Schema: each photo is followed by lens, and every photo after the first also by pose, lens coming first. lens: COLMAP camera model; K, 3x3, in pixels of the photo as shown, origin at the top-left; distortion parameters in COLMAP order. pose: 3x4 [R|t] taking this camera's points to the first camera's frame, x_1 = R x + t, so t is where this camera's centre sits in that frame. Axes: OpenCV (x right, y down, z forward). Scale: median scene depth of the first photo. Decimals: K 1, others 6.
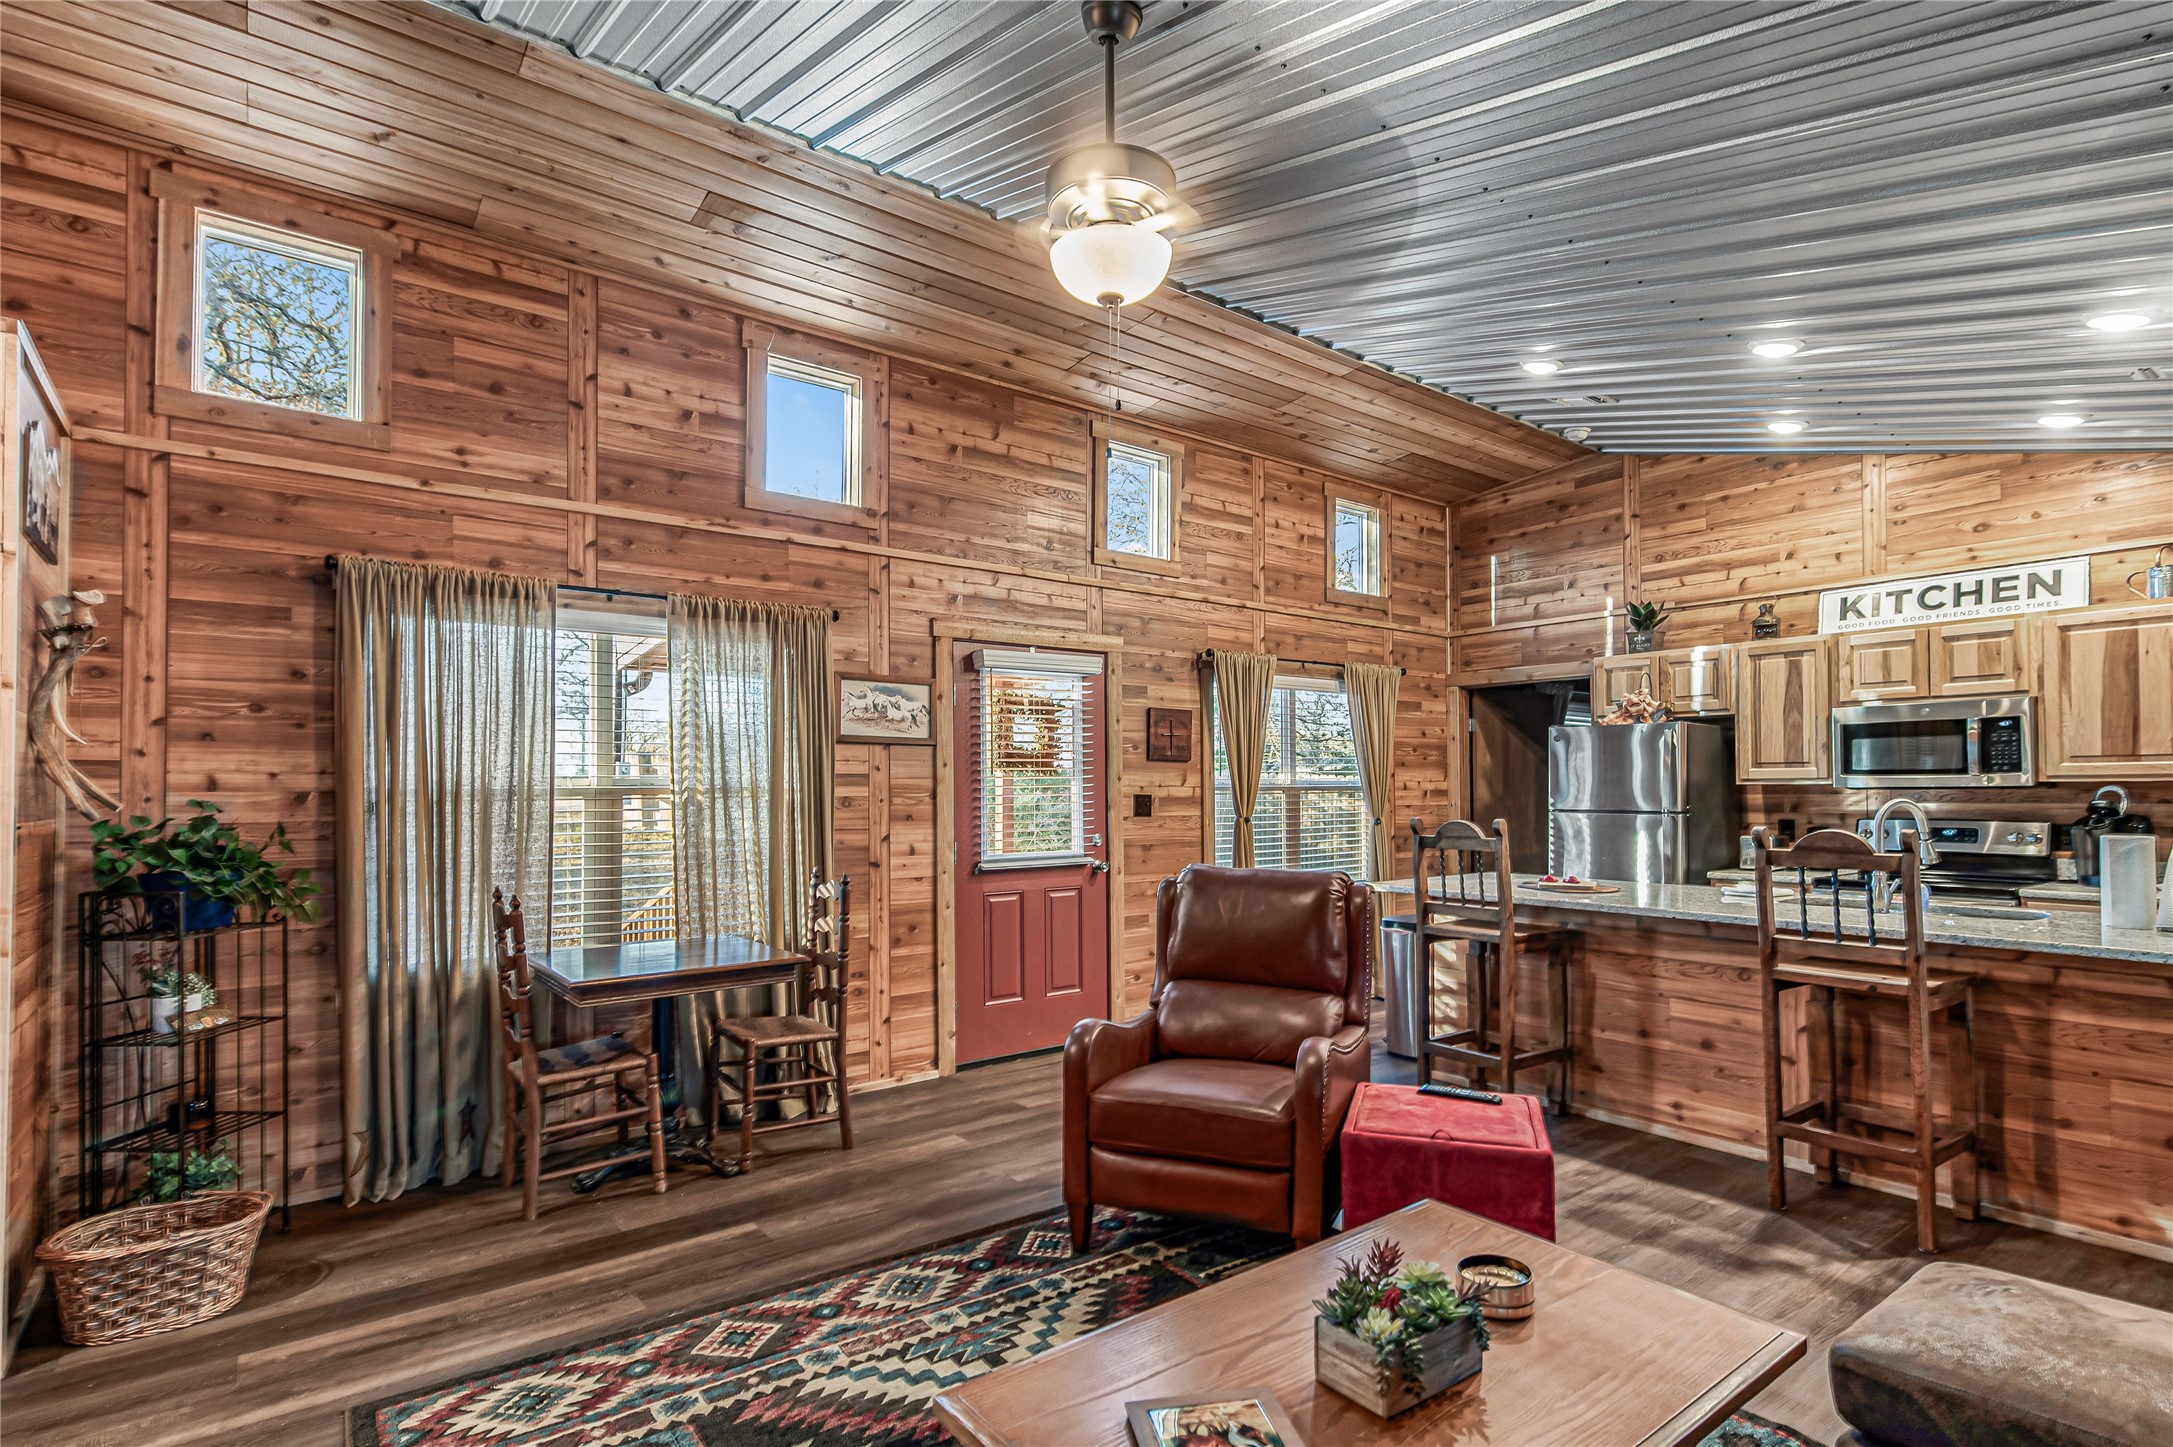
lens RADIAL K [[1050.3, 0, 1084.5], [0, 1050.3, 778.0], [0, 0, 1]] dist [0.005838, -0.001954]
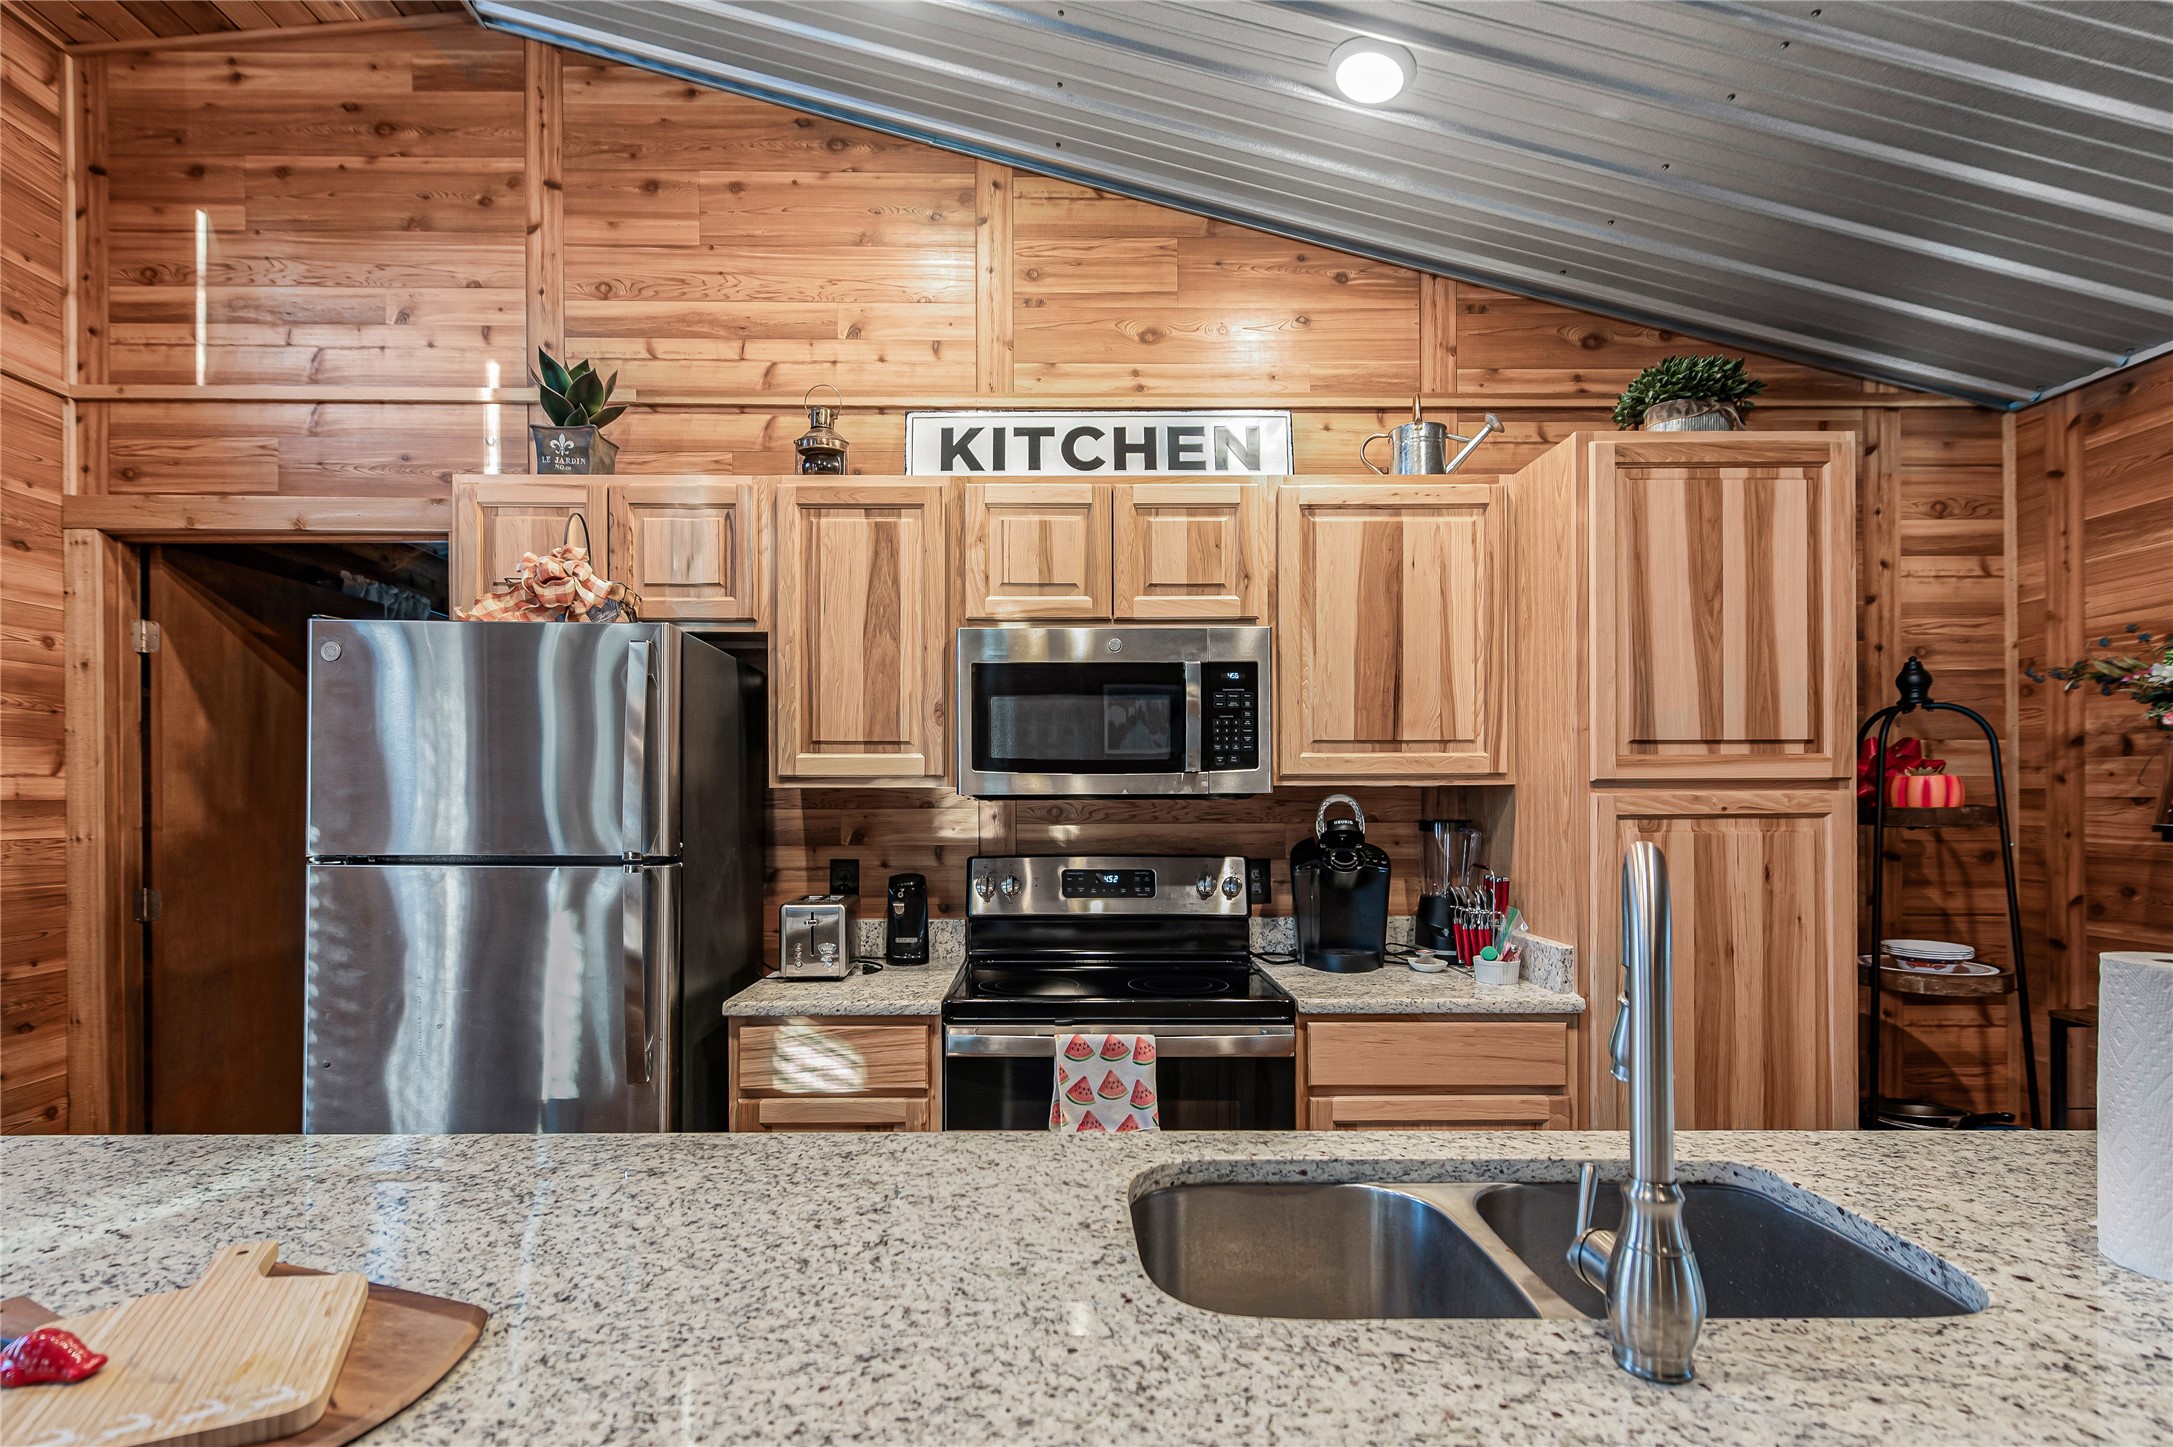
lens RADIAL K [[1050.3, 0, 1051.3], [0, 1050.3, 800.0], [0, 0, 1]] dist [0.005838, -0.001954]
pose [[0.599354, -0.001659, 0.800483, 0.371201], [-0.010524, 0.999895, 0.009953, 0.006252], [-0.800415, -0.014390, 0.599273, 0.710140]]
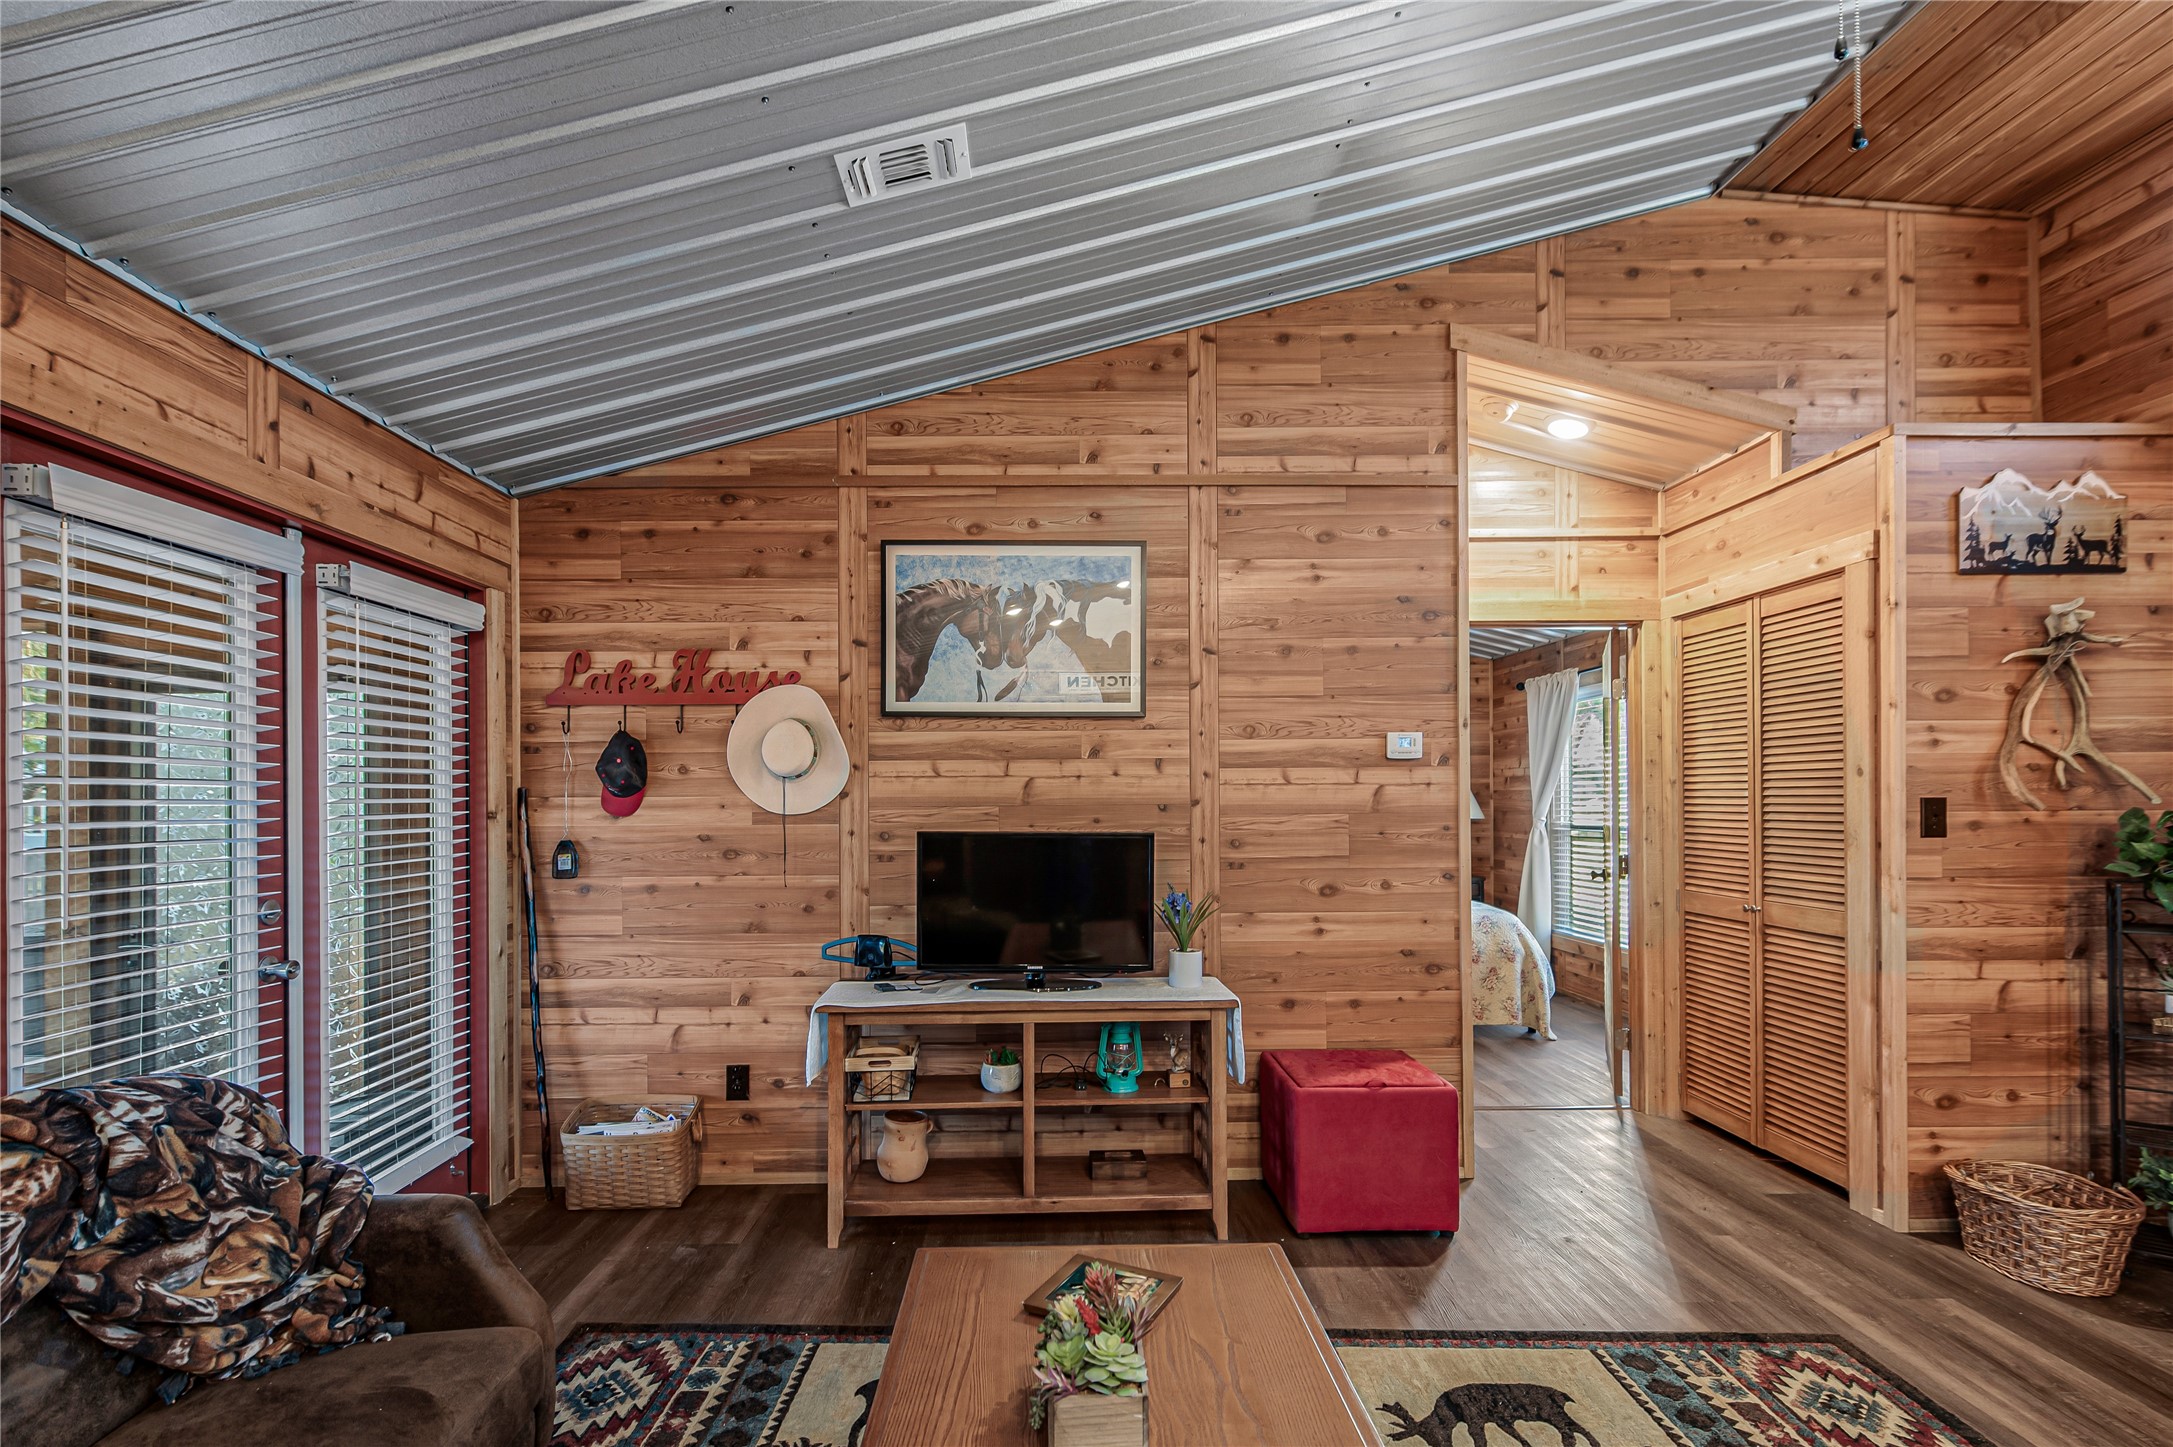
lens RADIAL K [[1050.3, 0, 1068.8], [0, 1050.3, 799.5], [0, 0, 1]] dist [0.005838, -0.001954]
pose [[-0.598007, 0.007082, -0.801460, 0.317839], [0.022471, 0.999716, -0.007933, 0.003994], [0.801176, -0.022753, -0.597996, 0.459295]]
